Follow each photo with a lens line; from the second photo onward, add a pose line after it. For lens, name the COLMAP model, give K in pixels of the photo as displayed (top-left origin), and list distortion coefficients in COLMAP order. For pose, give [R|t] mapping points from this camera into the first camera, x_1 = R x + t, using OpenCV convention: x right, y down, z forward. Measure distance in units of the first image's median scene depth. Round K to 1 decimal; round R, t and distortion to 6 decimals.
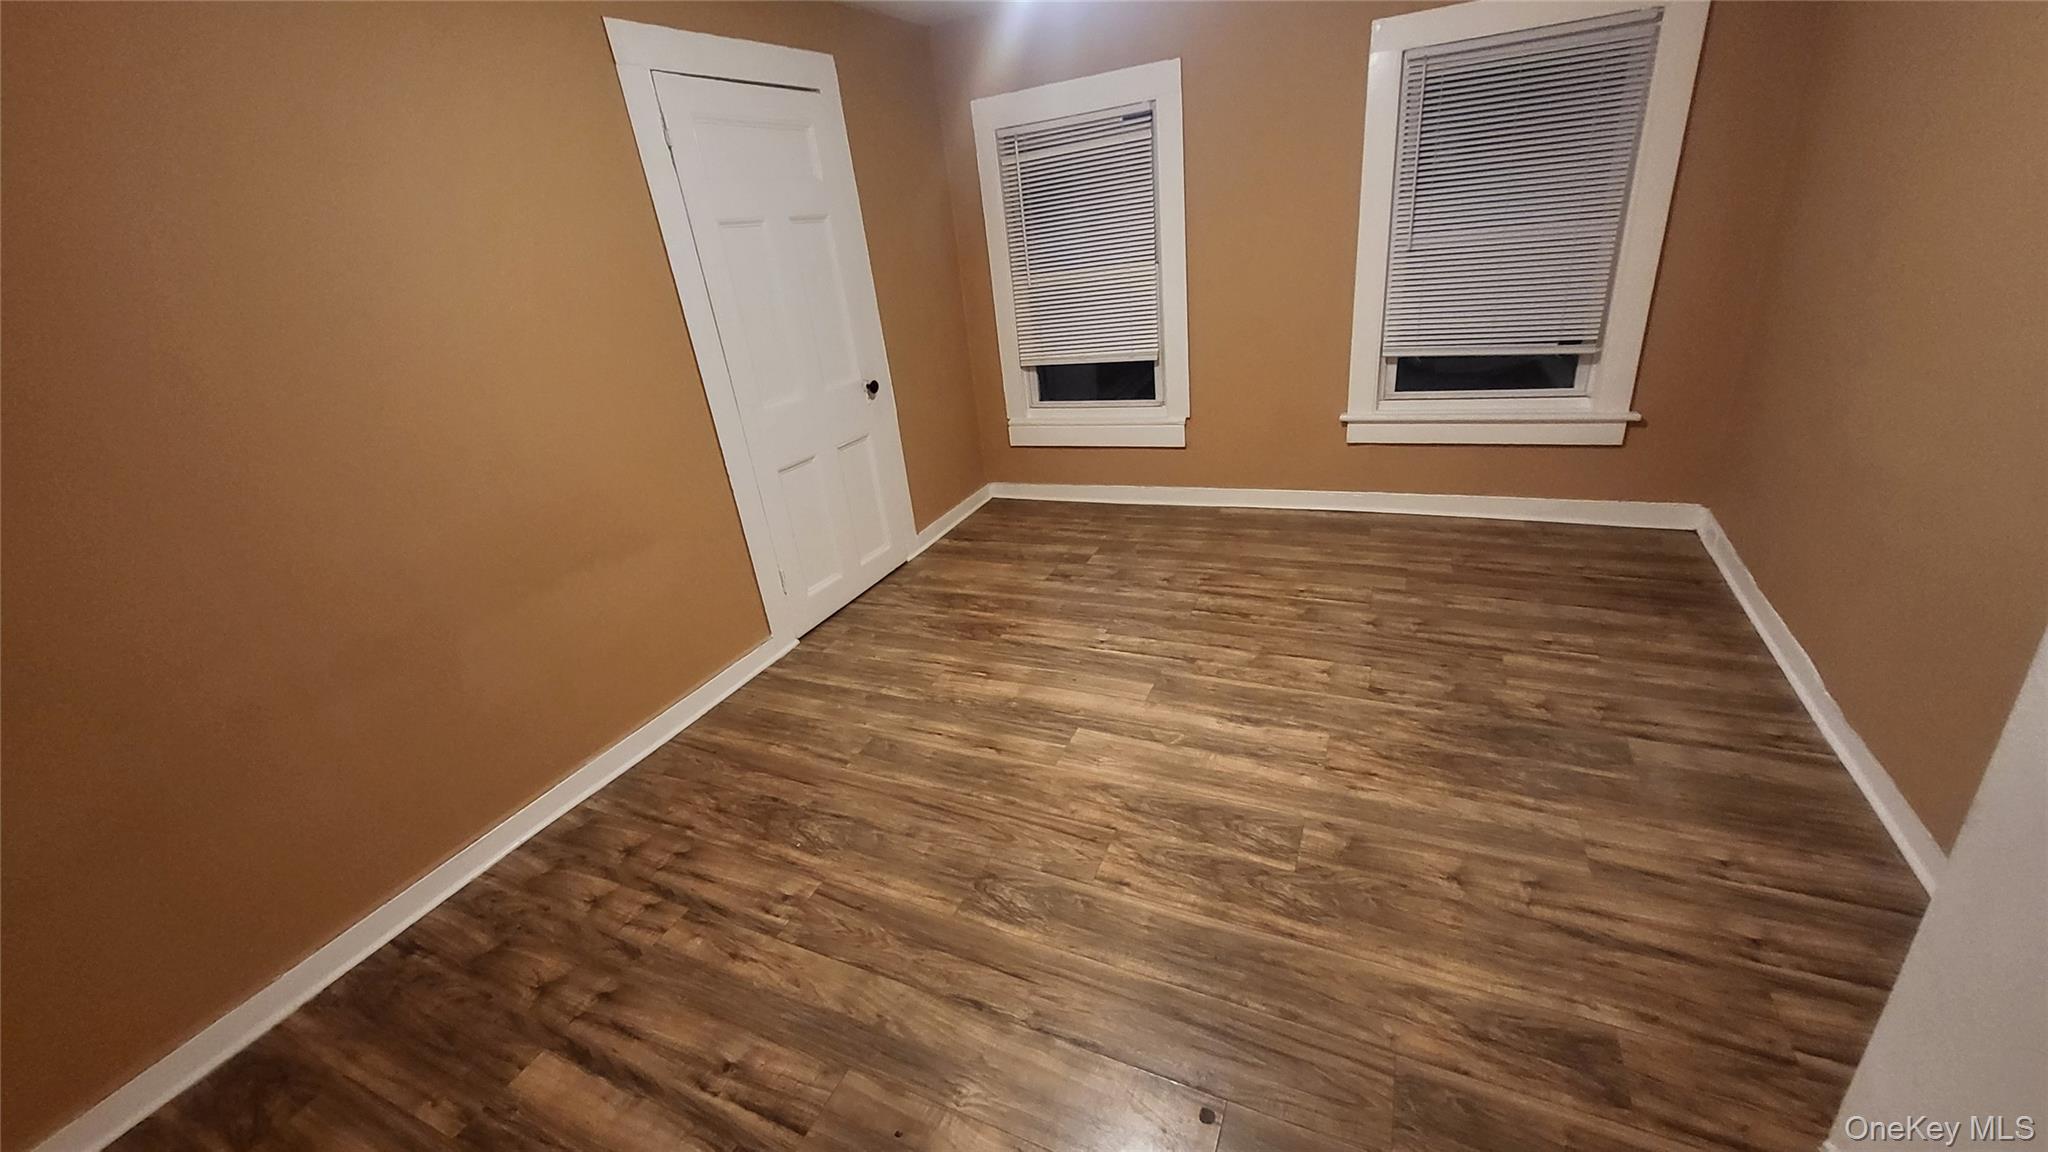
lens RADIAL K [[809.9, 0, 1036.6], [0, 809.9, 567.7], [0, 0, 1]] dist [-0.001784, -0.000415]
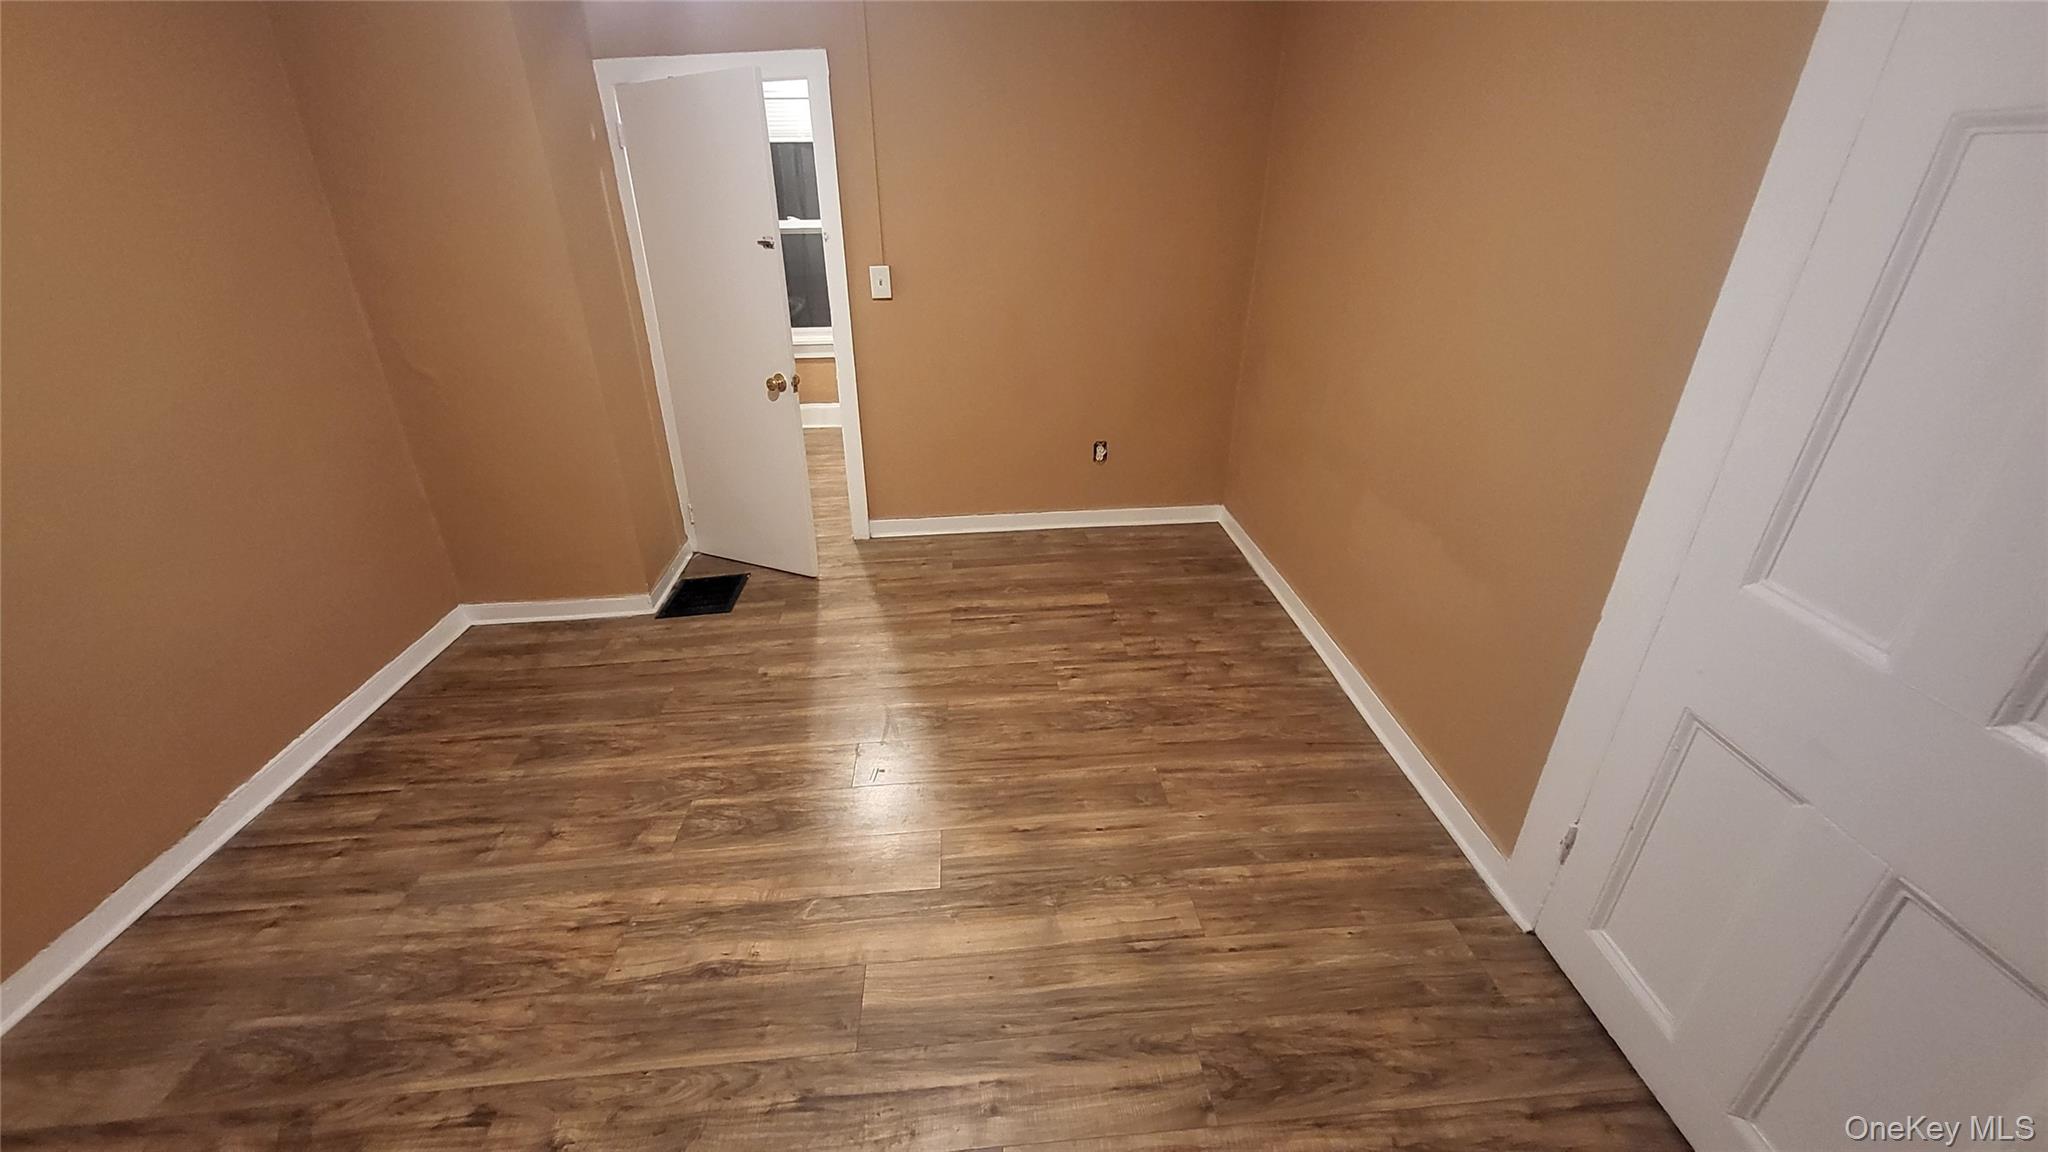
lens RADIAL K [[773.8, 0, 1024.0], [0, 773.8, 576.0], [0, 0, 1]] dist [0.000390, -0.000022]
pose [[-0.869886, 0.327240, -0.369069, 0.181608], [-0.086926, 0.634821, 0.767754, -0.657430], [0.485533, 0.699941, -0.523776, 1.407079]]
